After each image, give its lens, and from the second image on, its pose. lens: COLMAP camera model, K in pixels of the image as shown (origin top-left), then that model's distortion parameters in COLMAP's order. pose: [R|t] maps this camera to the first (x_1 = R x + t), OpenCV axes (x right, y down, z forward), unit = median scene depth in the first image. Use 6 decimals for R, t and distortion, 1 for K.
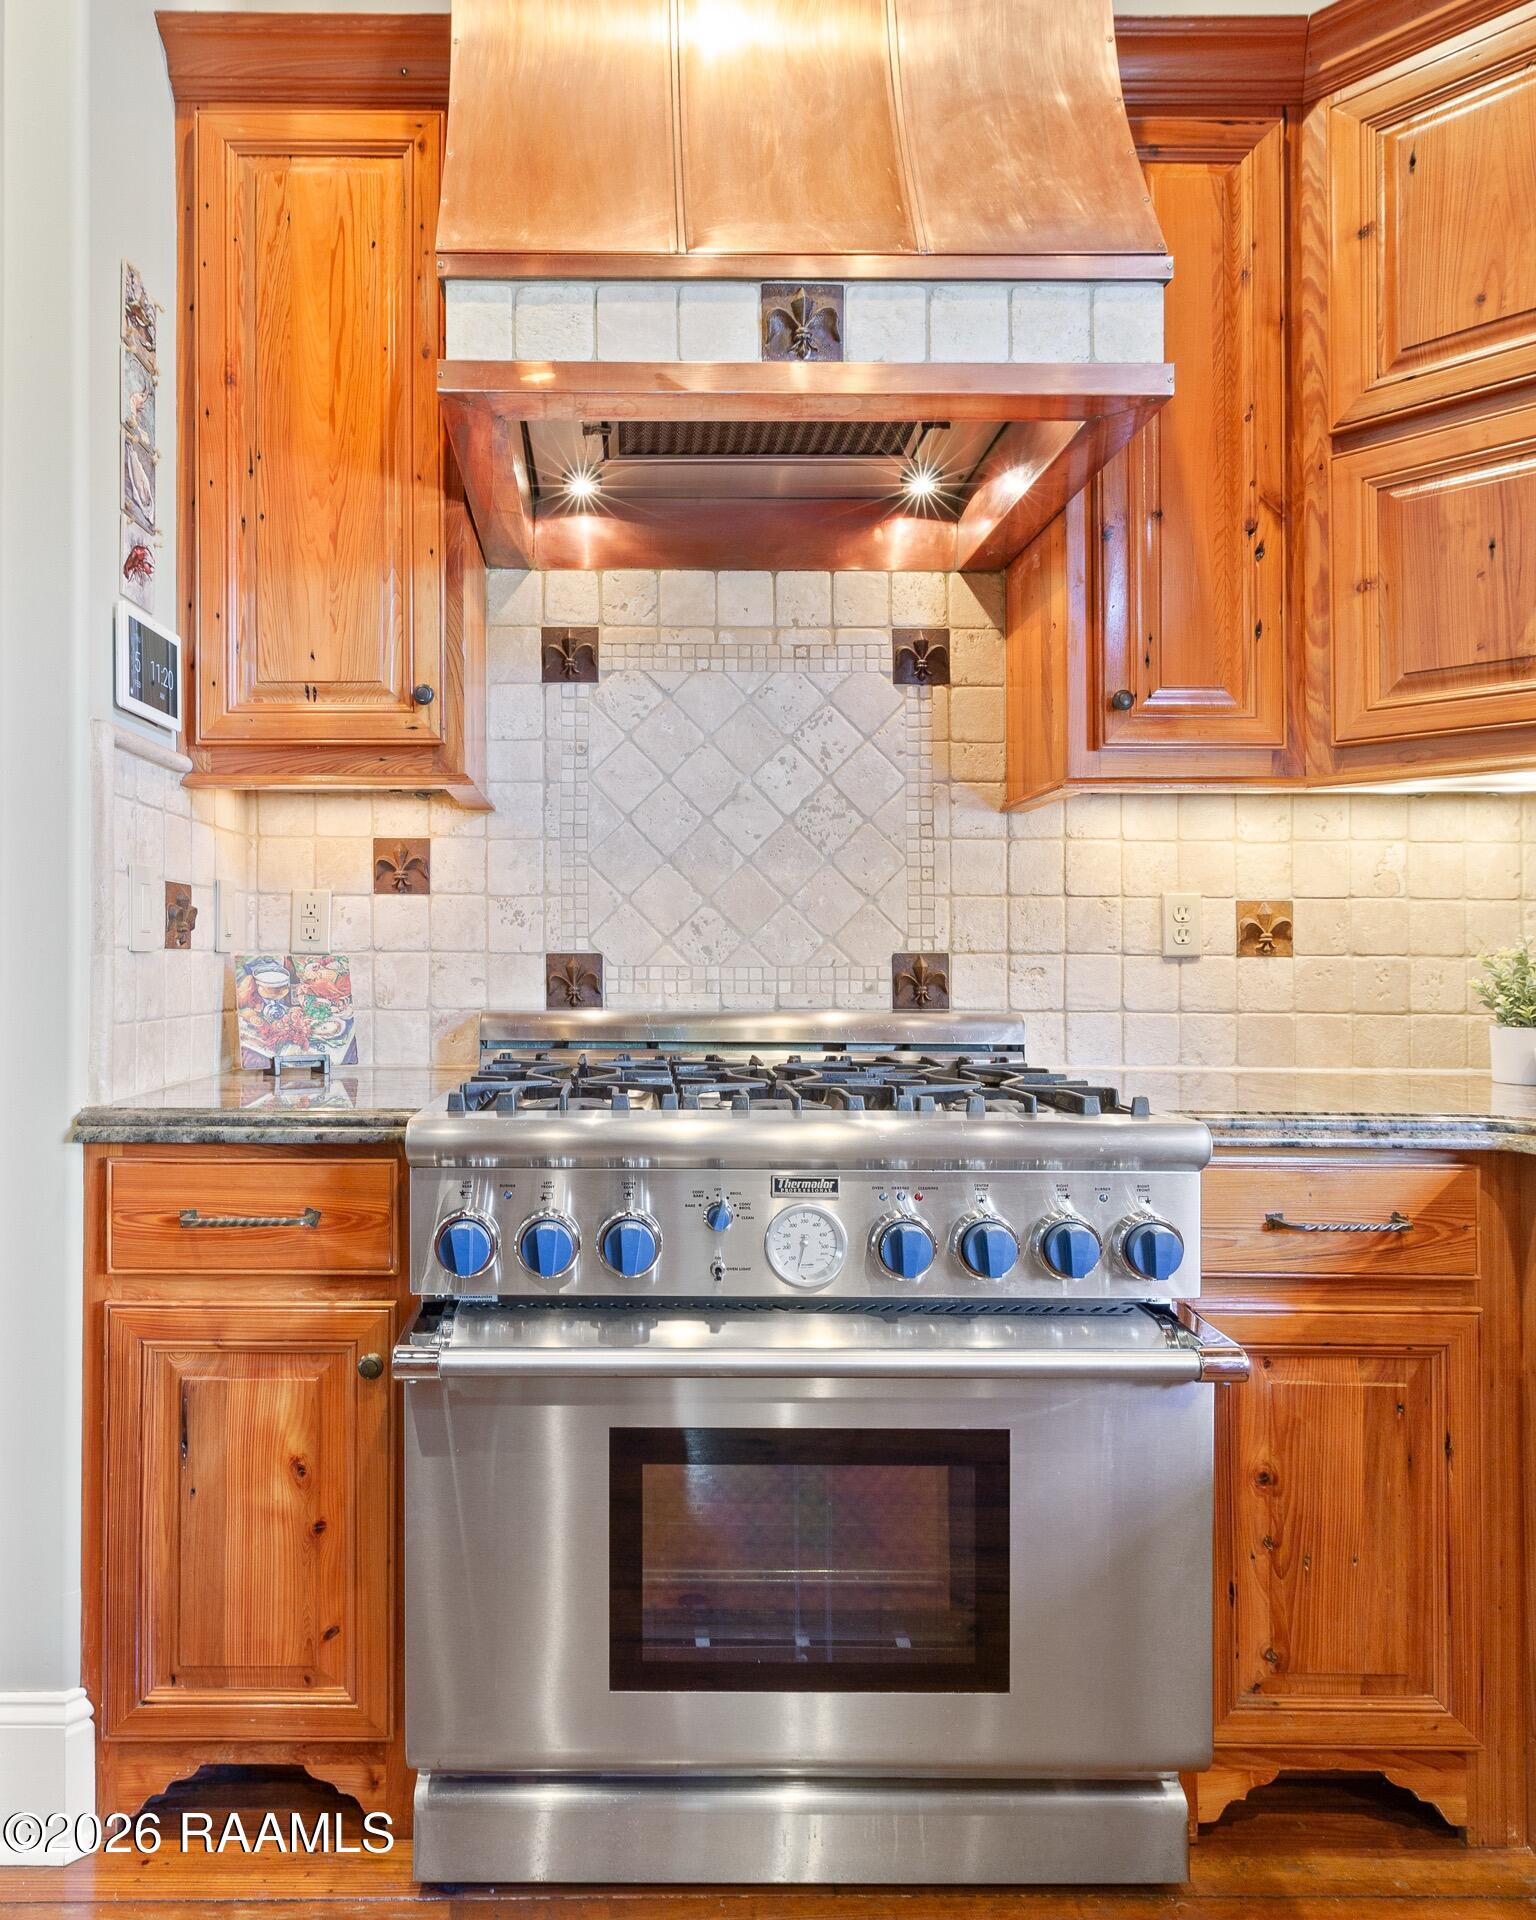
lens RADIAL K [[1098.2, 0, 767.4], [0, 1098.2, 985.0], [0, 0, 1]] dist [0.000258, 0.000301]
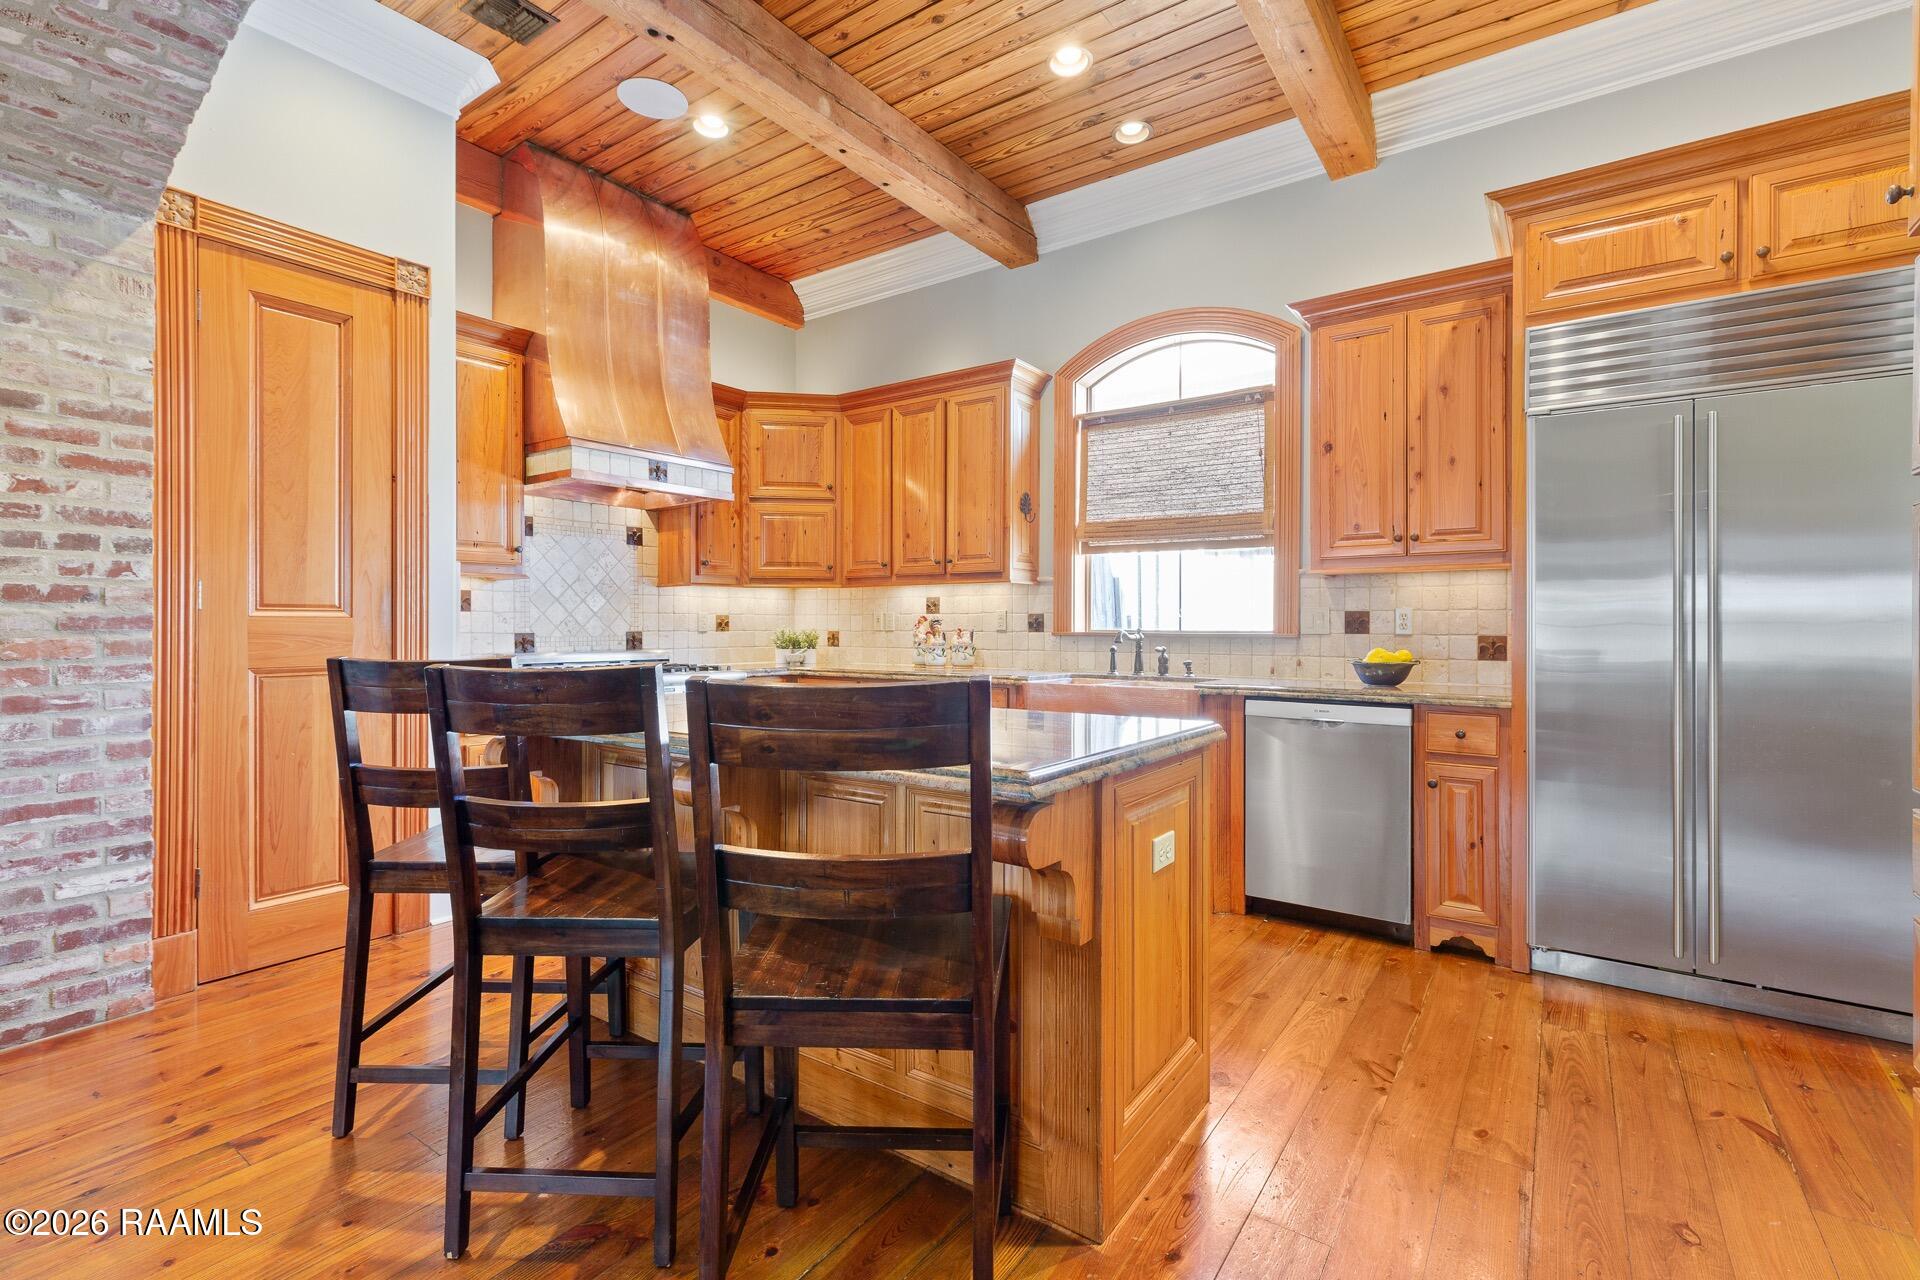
lens RADIAL K [[874.9, 0, 962.6], [0, 874.9, 626.8], [0, 0, 1]] dist [0.003070, -0.000290]
pose [[0.573512, -0.007087, 0.819166, -1.361947], [0.003528, 0.999975, 0.006181, -0.054472], [-0.819189, -0.000655, 0.573523, -1.185712]]
